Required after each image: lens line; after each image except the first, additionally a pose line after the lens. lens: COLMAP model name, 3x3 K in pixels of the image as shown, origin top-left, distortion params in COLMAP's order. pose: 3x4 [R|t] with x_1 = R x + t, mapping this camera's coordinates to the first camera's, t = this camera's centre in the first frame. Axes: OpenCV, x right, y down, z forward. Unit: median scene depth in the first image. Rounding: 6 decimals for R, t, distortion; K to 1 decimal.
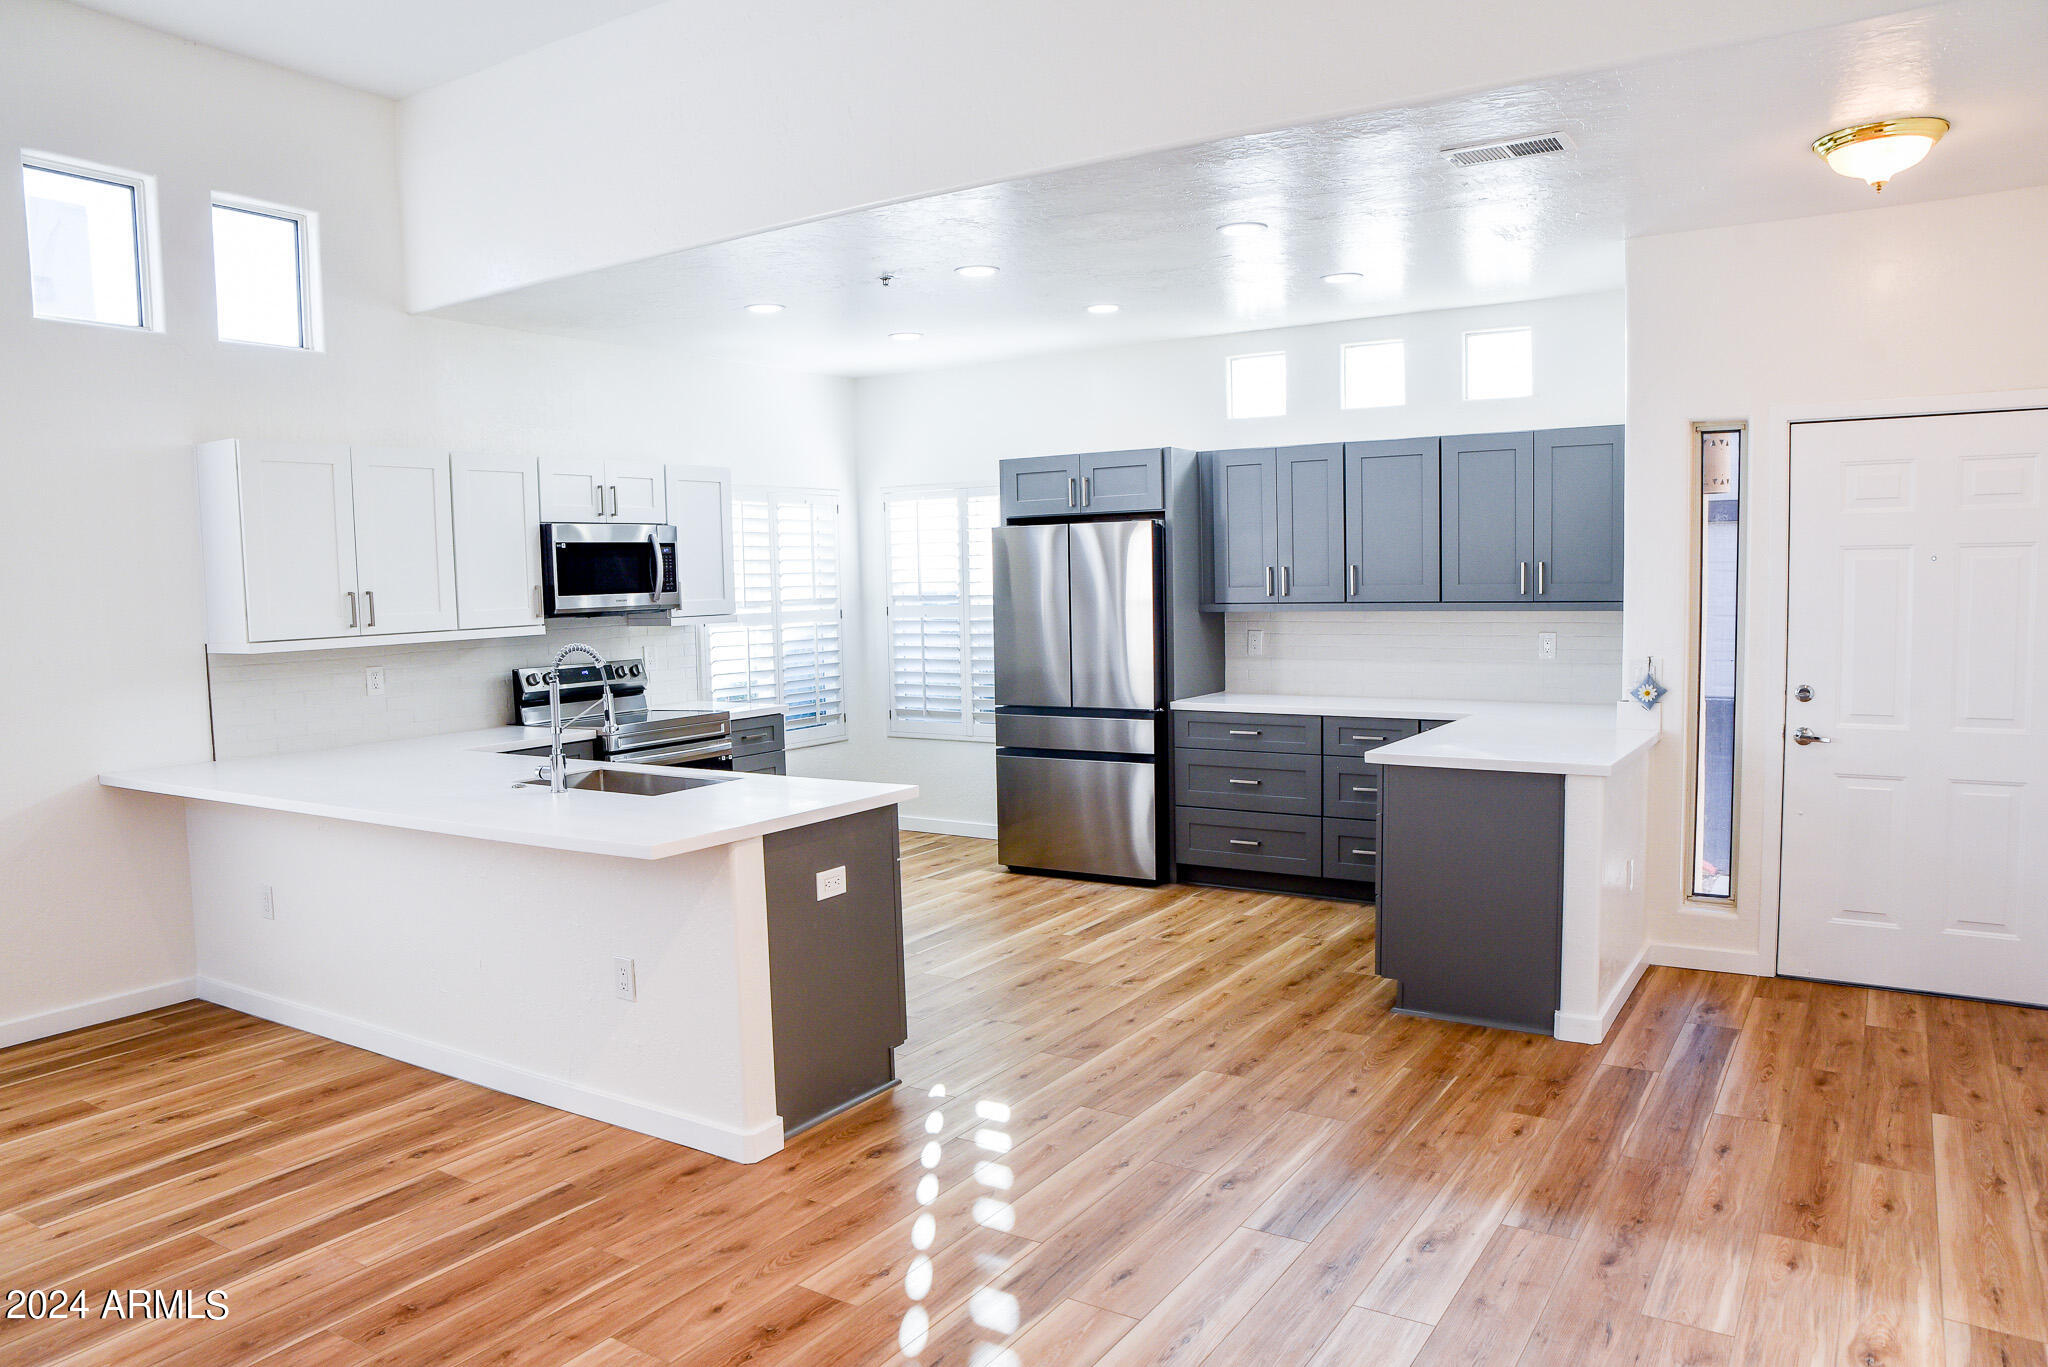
lens RADIAL K [[1402.1, 0, 1027.2], [0, 1402.1, 688.9], [0, 0, 1]] dist [-0.130554, 0.093060]
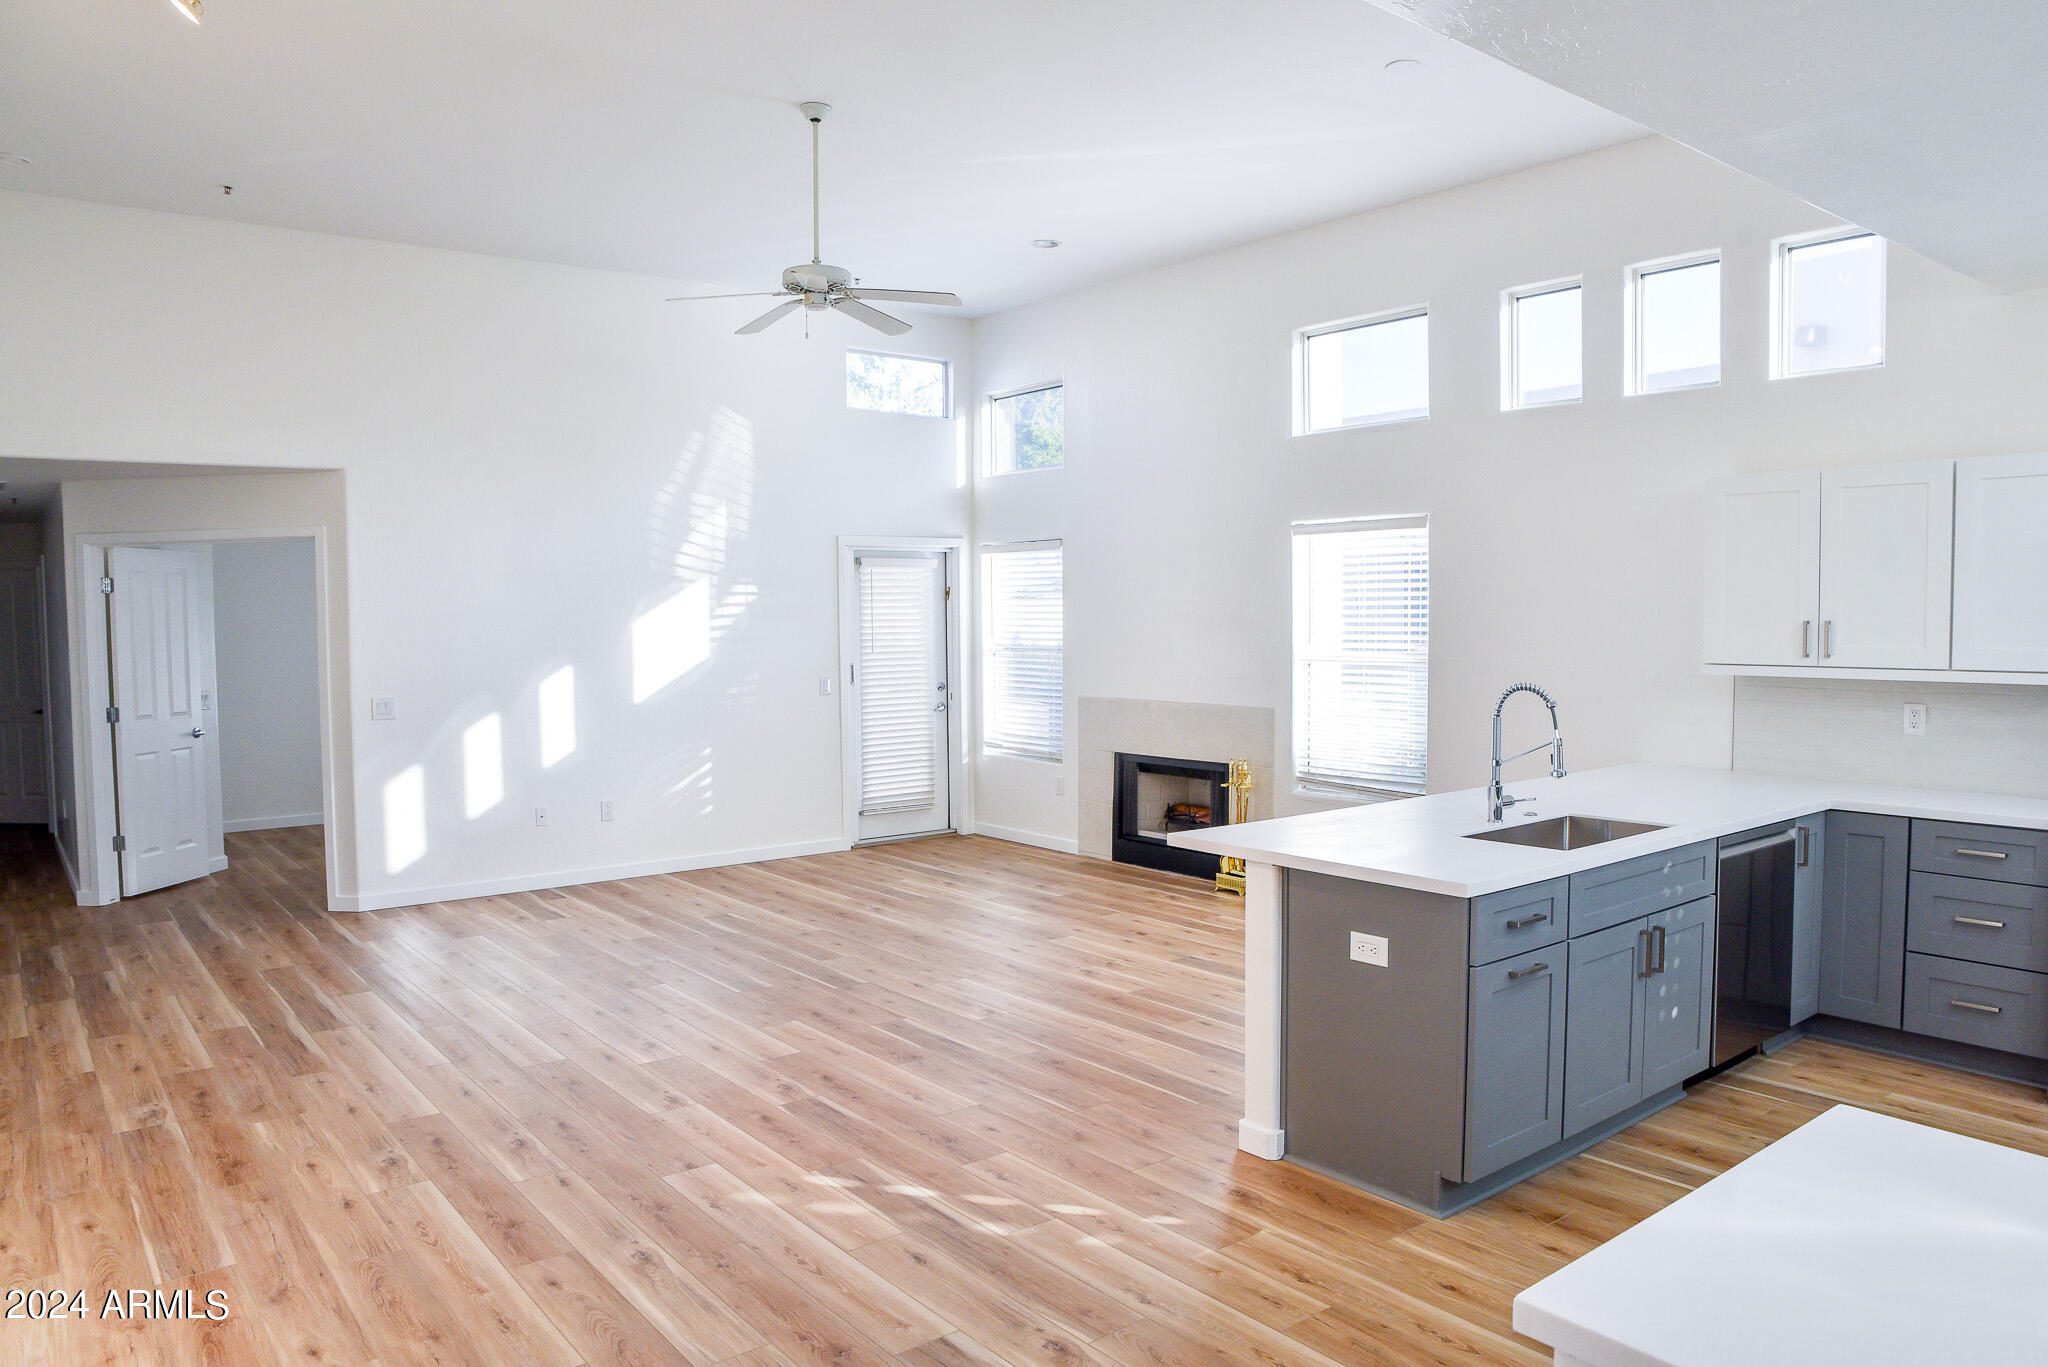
lens RADIAL K [[1402.1, 0, 1027.2], [0, 1402.1, 688.9], [0, 0, 1]] dist [-0.130554, 0.093060]
pose [[-0.319832, 0.080239, -0.944070, 0.515195], [-0.063946, 0.992308, 0.106003, -0.077661], [0.945314, 0.094273, -0.312241, 0.671281]]
